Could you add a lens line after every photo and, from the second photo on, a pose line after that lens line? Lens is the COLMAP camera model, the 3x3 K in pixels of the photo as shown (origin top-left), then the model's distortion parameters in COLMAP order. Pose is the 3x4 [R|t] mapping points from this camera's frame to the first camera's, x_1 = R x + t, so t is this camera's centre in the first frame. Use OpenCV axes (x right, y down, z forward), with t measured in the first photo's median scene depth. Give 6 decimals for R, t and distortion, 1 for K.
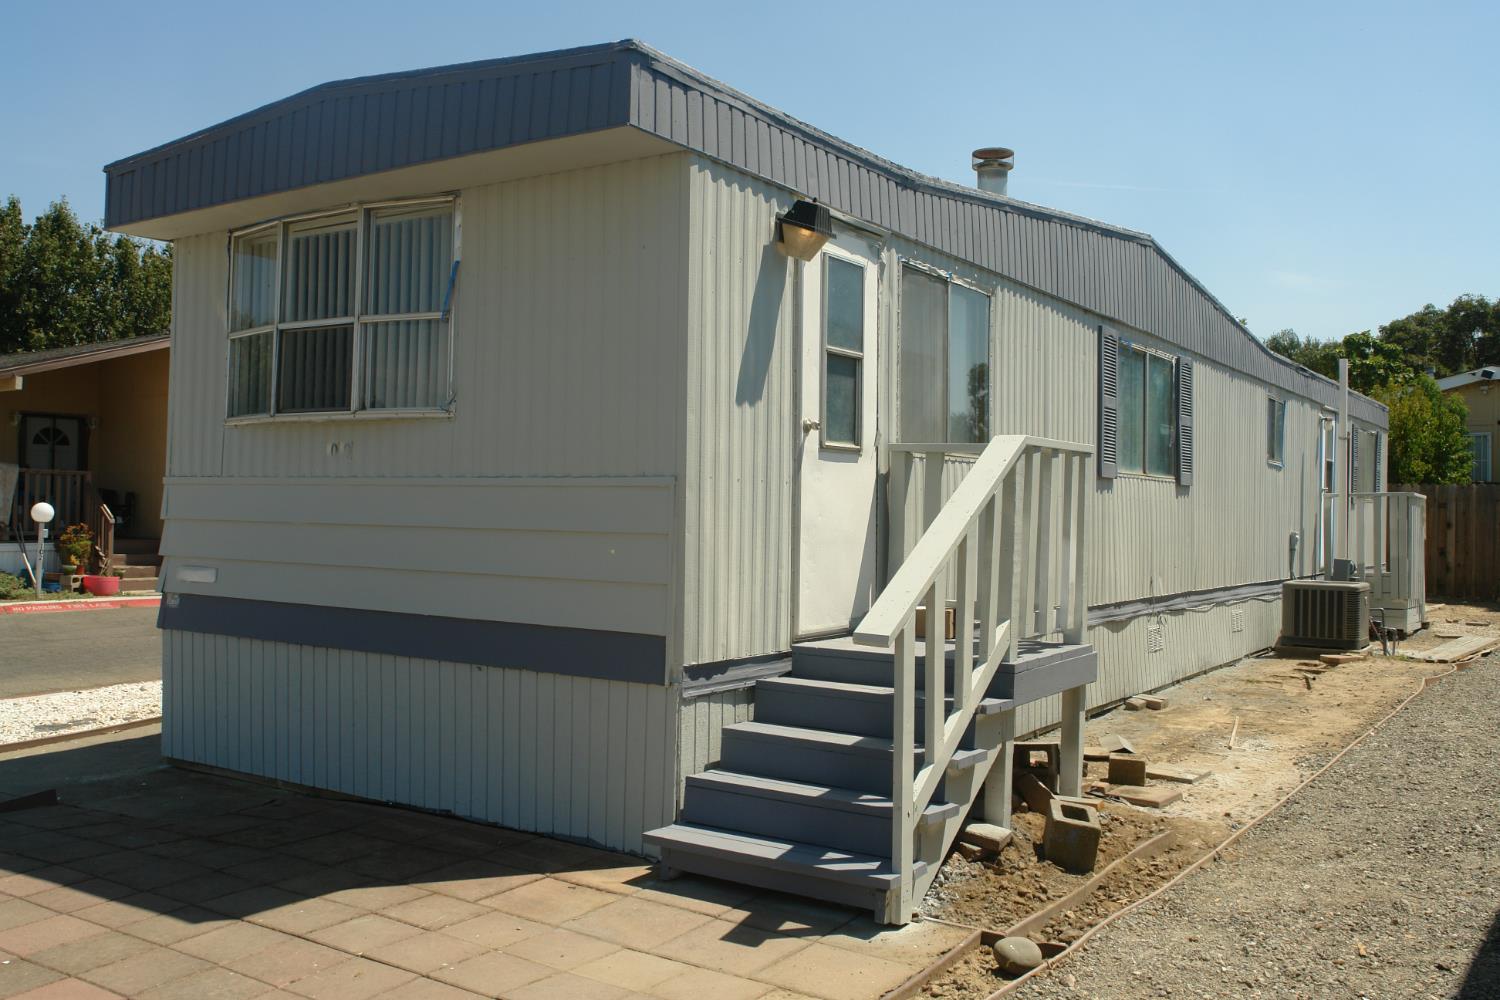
lens RADIAL K [[1306.5, 0, 749.8], [0, 1306.5, 493.7], [0, 0, 1]] dist [-0.007889, -0.001071]
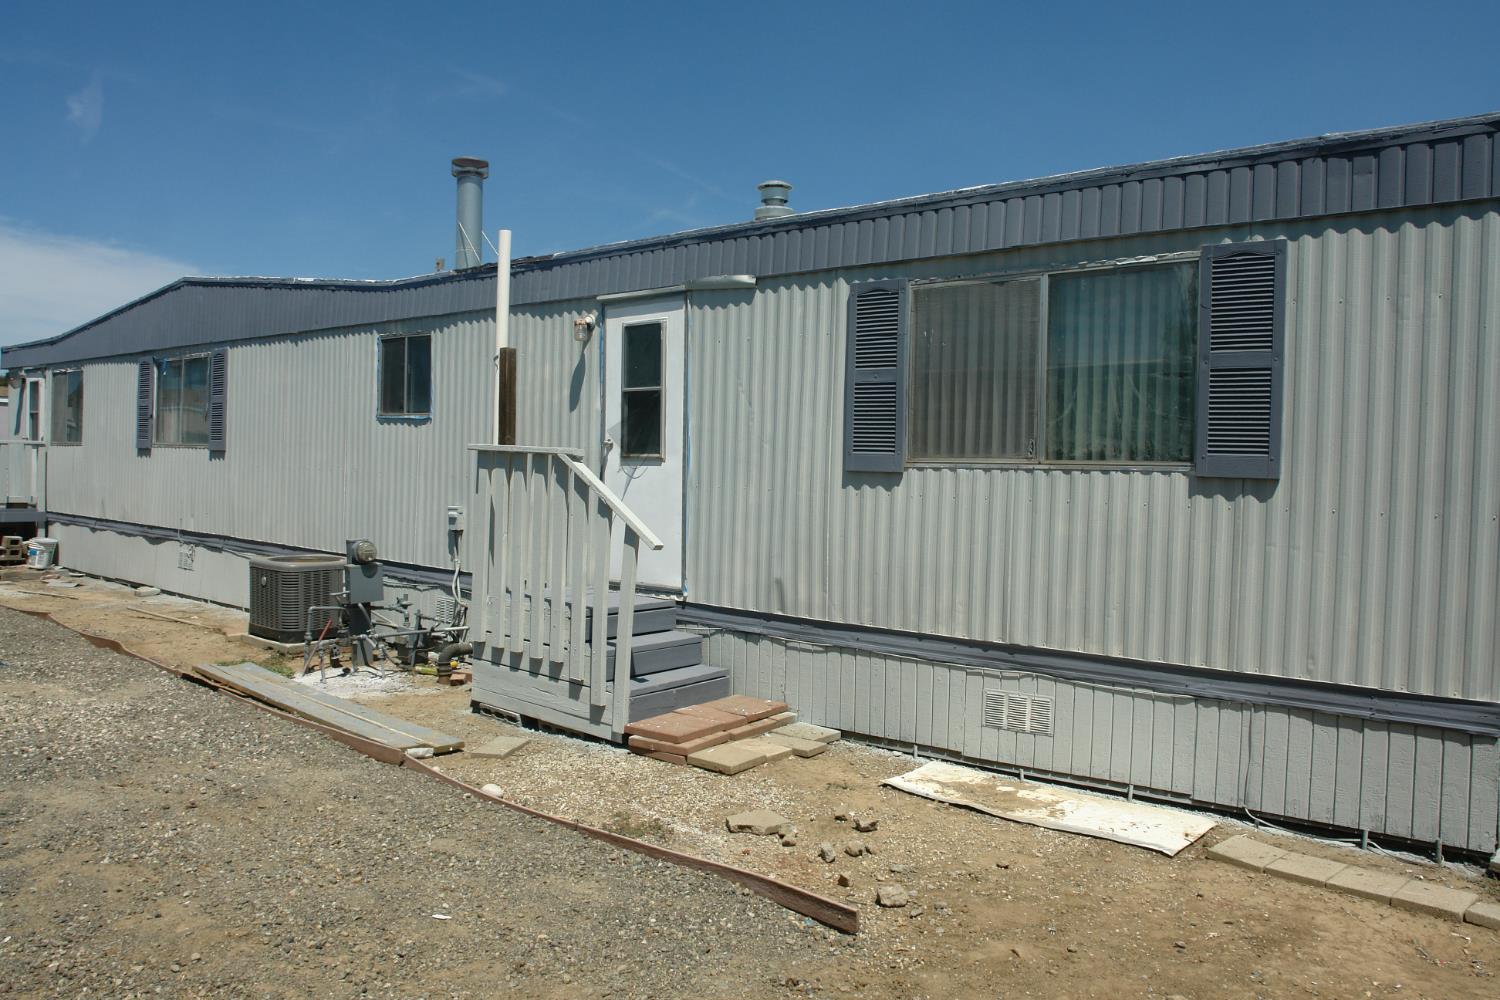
lens RADIAL K [[1033.9, 0, 750.4], [0, 1033.9, 498.6], [0, 0, 1]] dist [-0.094693, 0.049987]
pose [[-0.058893, 0.013165, -0.998178, 1.961985], [-0.014855, 0.999791, 0.014063, 0.029297], [0.998154, 0.015656, -0.058685, 2.408635]]
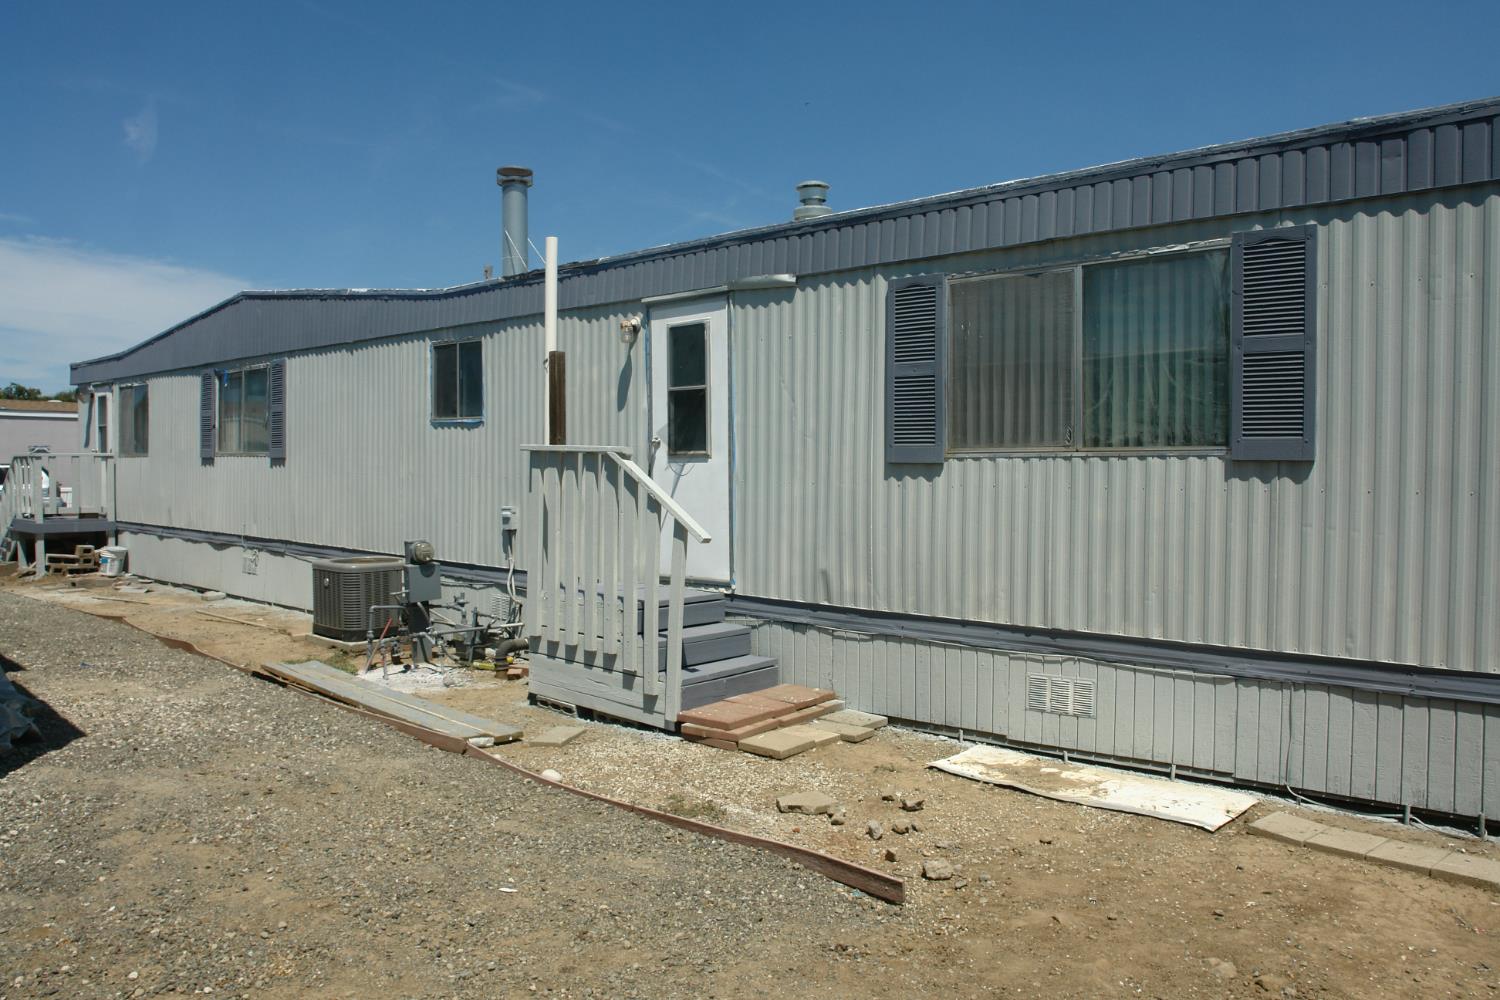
lens RADIAL K [[1033.9, 0, 748.4], [0, 1033.9, 499.1], [0, 0, 1]] dist [-0.094693, 0.049987]
pose [[-0.105571, 0.016075, -0.994282, 1.983136], [0.005410, 0.999864, 0.015591, 0.033117], [0.994397, -0.003733, -0.105644, 2.411514]]
